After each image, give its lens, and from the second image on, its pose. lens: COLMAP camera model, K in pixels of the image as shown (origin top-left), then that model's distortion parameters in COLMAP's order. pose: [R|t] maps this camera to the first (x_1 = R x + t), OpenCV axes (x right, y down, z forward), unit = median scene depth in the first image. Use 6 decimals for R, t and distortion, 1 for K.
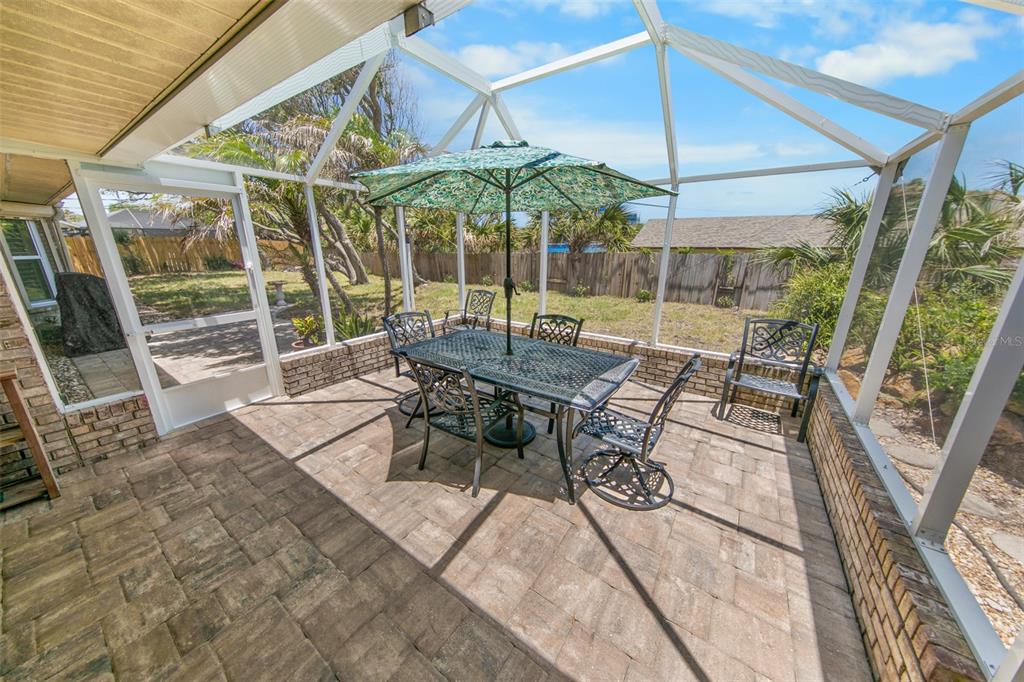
lens RADIAL K [[337.1, 0, 510.3], [0, 337.1, 340.2], [0, 0, 1]] dist [0.004480, -0.000012]
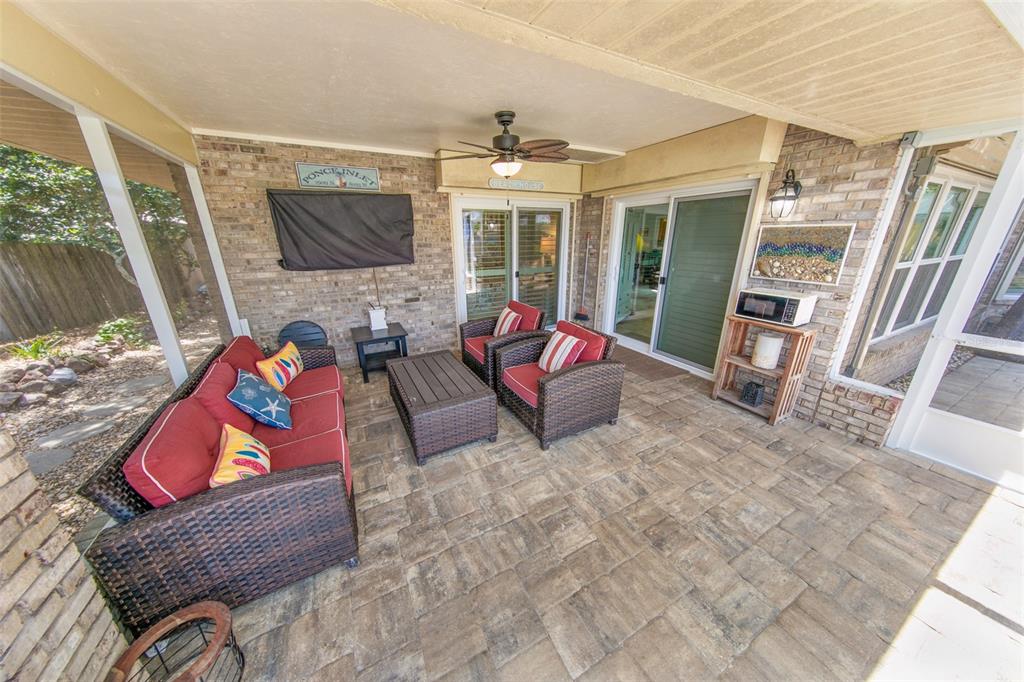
lens RADIAL K [[320.4, 0, 509.4], [0, 320.4, 339.5], [0, 0, 1]] dist [0.003382, -0.000039]
pose [[-0.461873, 0.276535, -0.842735, 0.075071], [-0.239760, 0.875852, 0.418806, -0.076197], [0.853926, 0.395489, -0.338230, 0.274614]]
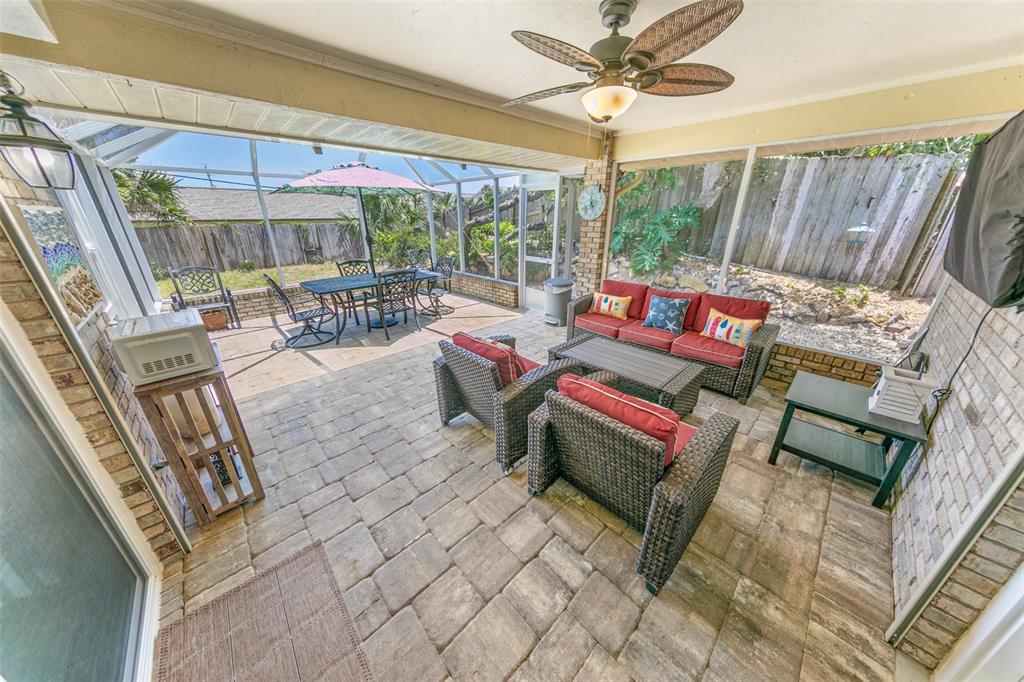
lens RADIAL K [[320.4, 0, 509.4], [0, 320.4, 339.5], [0, 0, 1]] dist [0.003382, -0.000039]
pose [[0.207486, -0.359055, 0.909961, -1.329521], [0.276306, 0.913838, 0.297582, 0.025149], [-0.938405, 0.189683, 0.288818, -0.114833]]
